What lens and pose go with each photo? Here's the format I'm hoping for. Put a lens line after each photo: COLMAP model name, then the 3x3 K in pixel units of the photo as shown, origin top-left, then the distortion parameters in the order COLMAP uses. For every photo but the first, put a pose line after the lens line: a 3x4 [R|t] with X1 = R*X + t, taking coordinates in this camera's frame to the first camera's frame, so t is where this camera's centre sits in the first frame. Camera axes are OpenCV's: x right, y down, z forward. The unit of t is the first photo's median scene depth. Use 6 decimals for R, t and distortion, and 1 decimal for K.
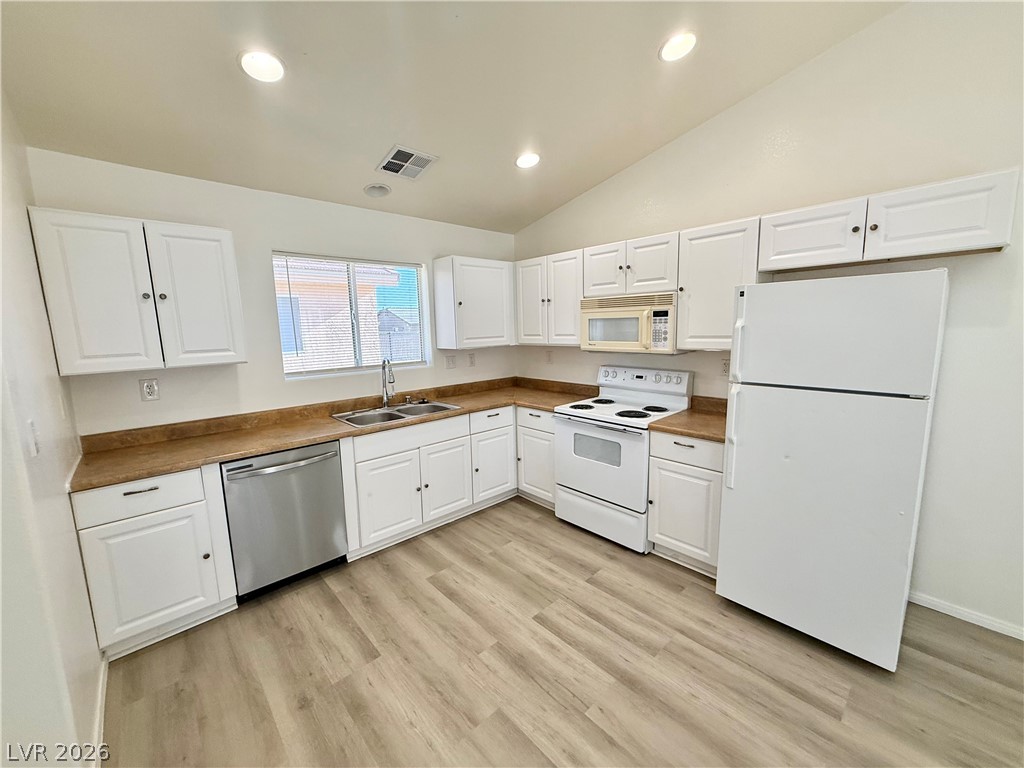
lens RADIAL K [[407.8, 0, 507.6], [0, 407.8, 384.0], [0, 0, 1]] dist [0.002917, -0.000099]
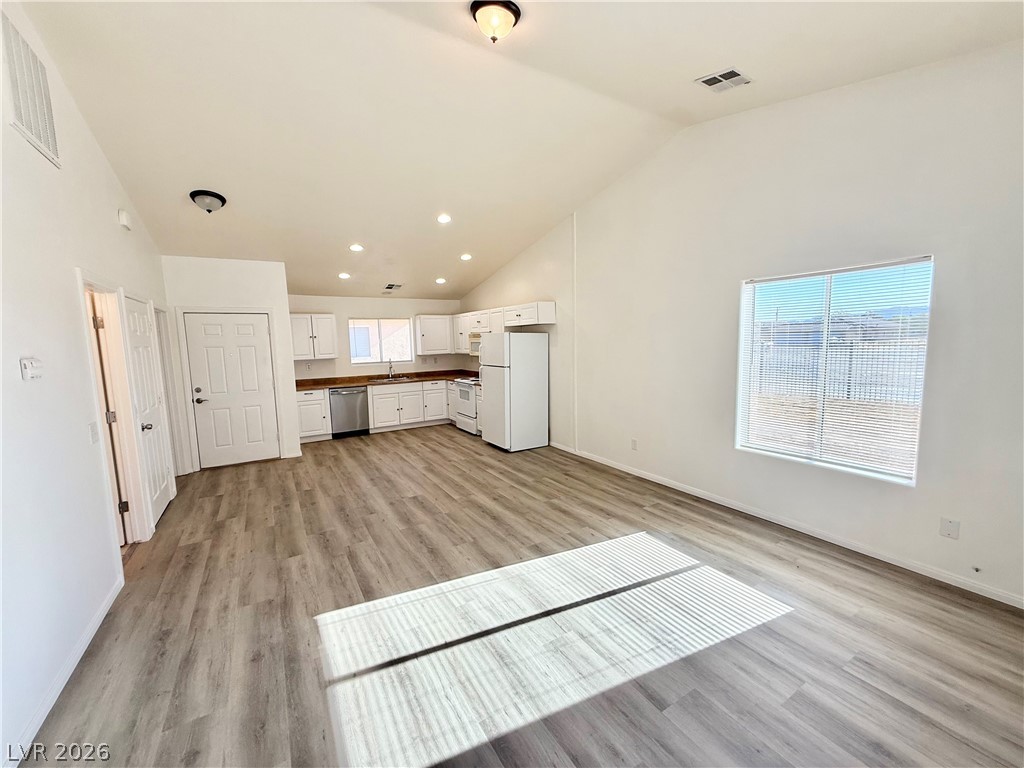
lens RADIAL K [[407.8, 0, 510.1], [0, 407.8, 386.3], [0, 0, 1]] dist [0.002917, -0.000099]
pose [[0.981459, 0.023564, -0.190217, 1.051782], [-0.027617, 0.999444, -0.018680, 0.158416], [0.189671, 0.023587, 0.981564, -1.519154]]
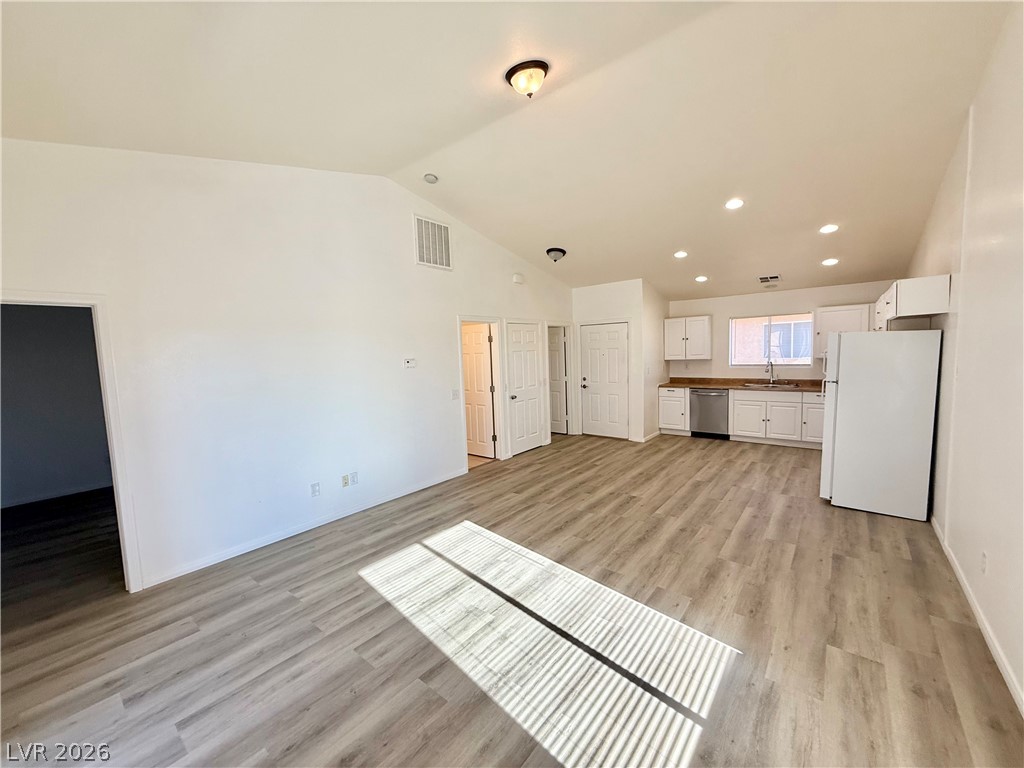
lens RADIAL K [[407.8, 0, 510.9], [0, 407.8, 383.8], [0, 0, 1]] dist [0.002917, -0.000099]
pose [[0.148512, 0.103375, -0.983493, 1.931371], [-0.107656, 0.990301, 0.087834, 0.017720], [0.983033, 0.092835, 0.158200, -0.801021]]
